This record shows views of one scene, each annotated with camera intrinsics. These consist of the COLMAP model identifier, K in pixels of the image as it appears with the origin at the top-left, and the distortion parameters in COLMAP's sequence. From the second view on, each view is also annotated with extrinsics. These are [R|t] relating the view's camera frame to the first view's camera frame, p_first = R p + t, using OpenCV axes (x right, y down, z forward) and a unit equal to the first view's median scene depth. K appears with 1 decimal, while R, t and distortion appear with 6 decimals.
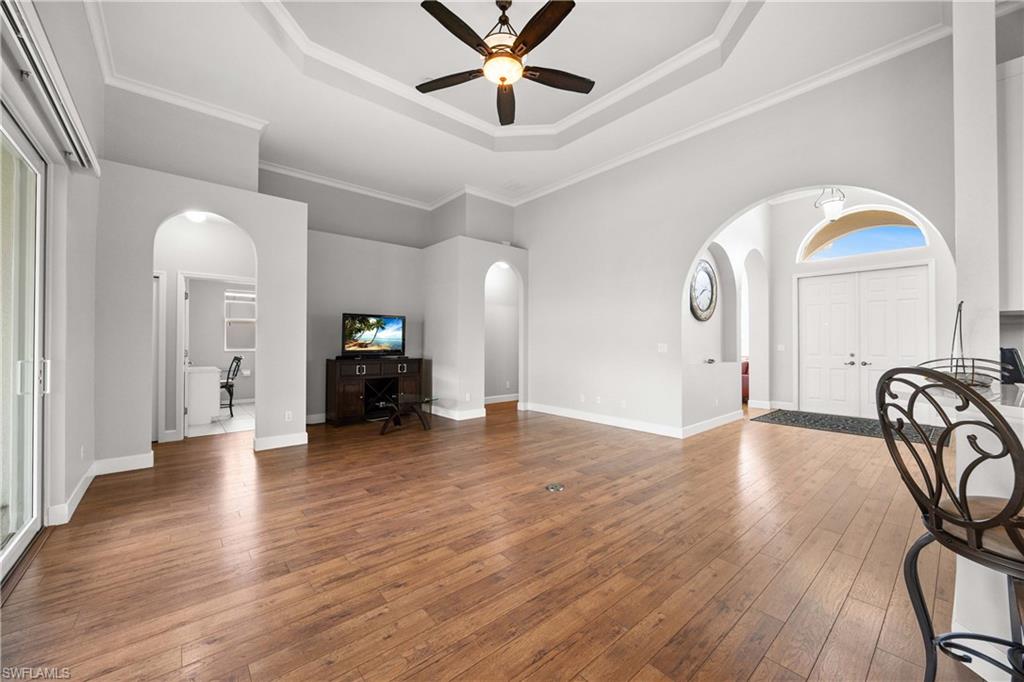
lens RADIAL K [[406.9, 0, 512.0], [0, 406.9, 341.0], [0, 0, 1]] dist [-0.002208, -0.000171]
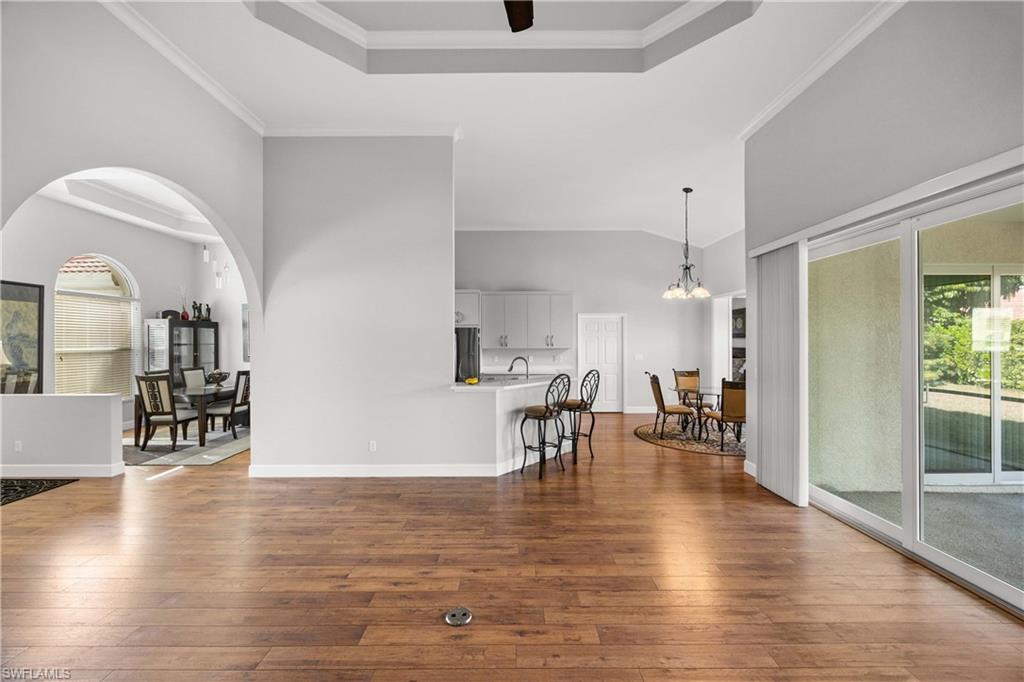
lens RADIAL K [[395.6, 0, 512.0], [0, 395.6, 341.0], [0, 0, 1]] dist [0.000547, 0.000090]
pose [[-0.764347, 0.000651, 0.644805, -0.348360], [0.000128, 1.000000, -0.000857, -0.076990], [-0.644805, -0.000573, -0.764347, 1.339028]]
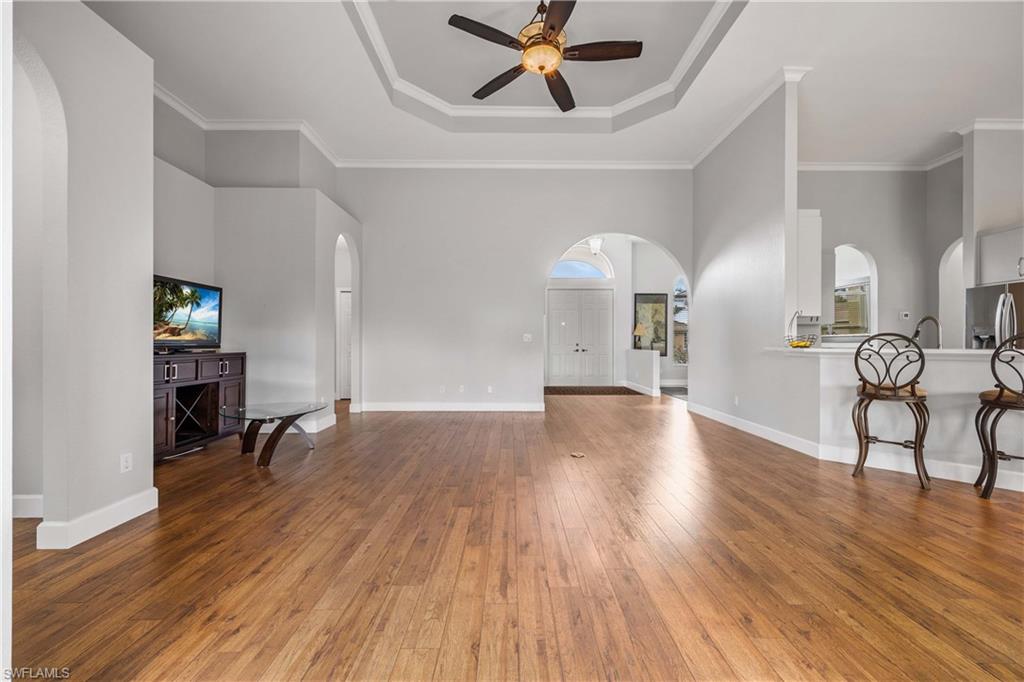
lens RADIAL K [[430.4, 0, 488.7], [0, 430.4, 348.3], [0, 0, 1]] dist [0.002921, 0.000124]
pose [[0.628389, -0.009946, 0.777836, -0.912155], [-0.001802, 0.999897, 0.014241, 0.040643], [-0.777898, -0.010350, 0.628306, 0.401372]]
